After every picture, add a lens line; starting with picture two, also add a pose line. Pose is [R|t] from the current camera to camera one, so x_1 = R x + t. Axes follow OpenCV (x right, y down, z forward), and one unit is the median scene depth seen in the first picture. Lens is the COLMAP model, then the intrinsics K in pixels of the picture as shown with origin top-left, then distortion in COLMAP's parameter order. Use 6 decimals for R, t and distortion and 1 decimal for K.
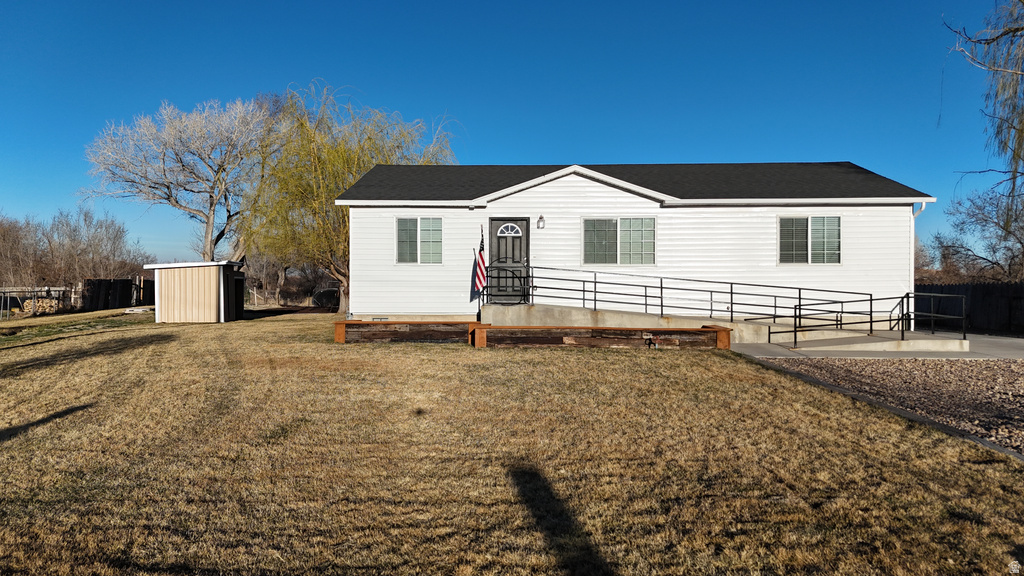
lens RADIAL K [[751.4, 0, 510.1], [0, 751.4, 289.5], [0, 0, 1]] dist [0.077156, -0.068169]
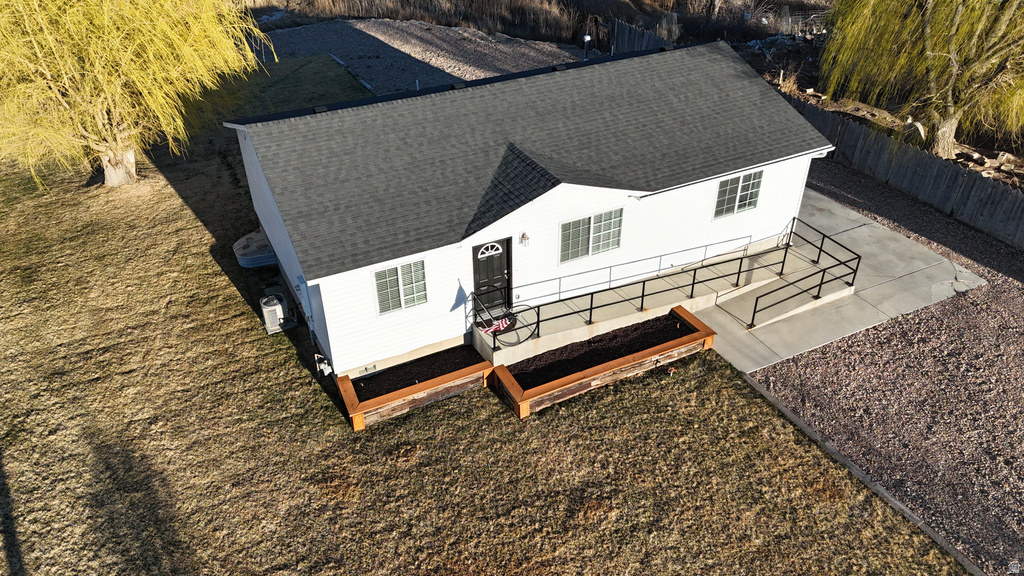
lens RADIAL K [[751.4, 0, 513.2], [0, 751.4, 283.8], [0, 0, 1]] dist [0.077156, -0.068169]
pose [[0.875148, -0.275070, 0.398062, -0.362248], [0.012603, 0.835367, 0.549548, -0.562060], [-0.483692, -0.475919, 0.734536, 0.288375]]
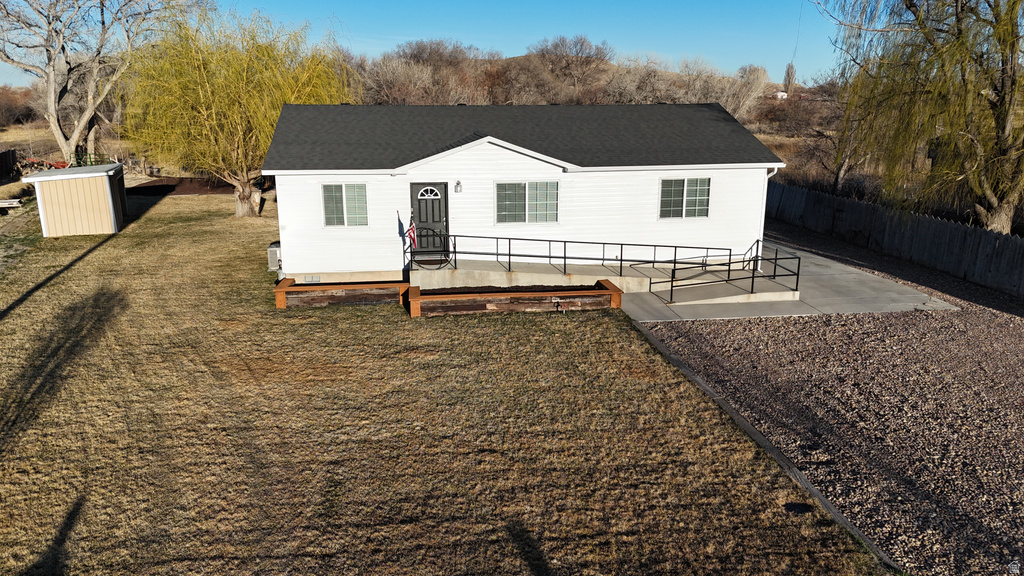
lens RADIAL K [[751.4, 0, 512.9], [0, 751.4, 287.6], [0, 0, 1]] dist [0.077156, -0.068169]
pose [[0.983471, -0.045840, 0.175169, -0.080458], [0.003039, 0.971466, 0.237161, -0.208320], [-0.181042, -0.232708, 0.955547, -0.105935]]
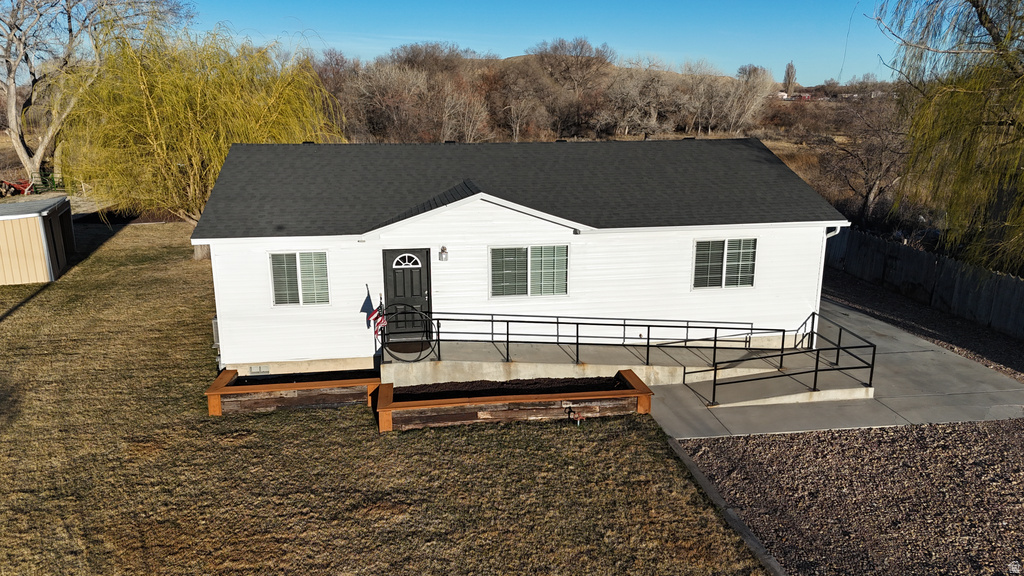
lens RADIAL K [[751.4, 0, 512.1], [0, 751.4, 285.9], [0, 0, 1]] dist [0.077156, -0.068169]
pose [[0.983198, -0.047334, 0.176300, -0.036618], [0.004375, 0.971630, 0.236467, -0.262027], [-0.182491, -0.231723, 0.955511, 0.134815]]
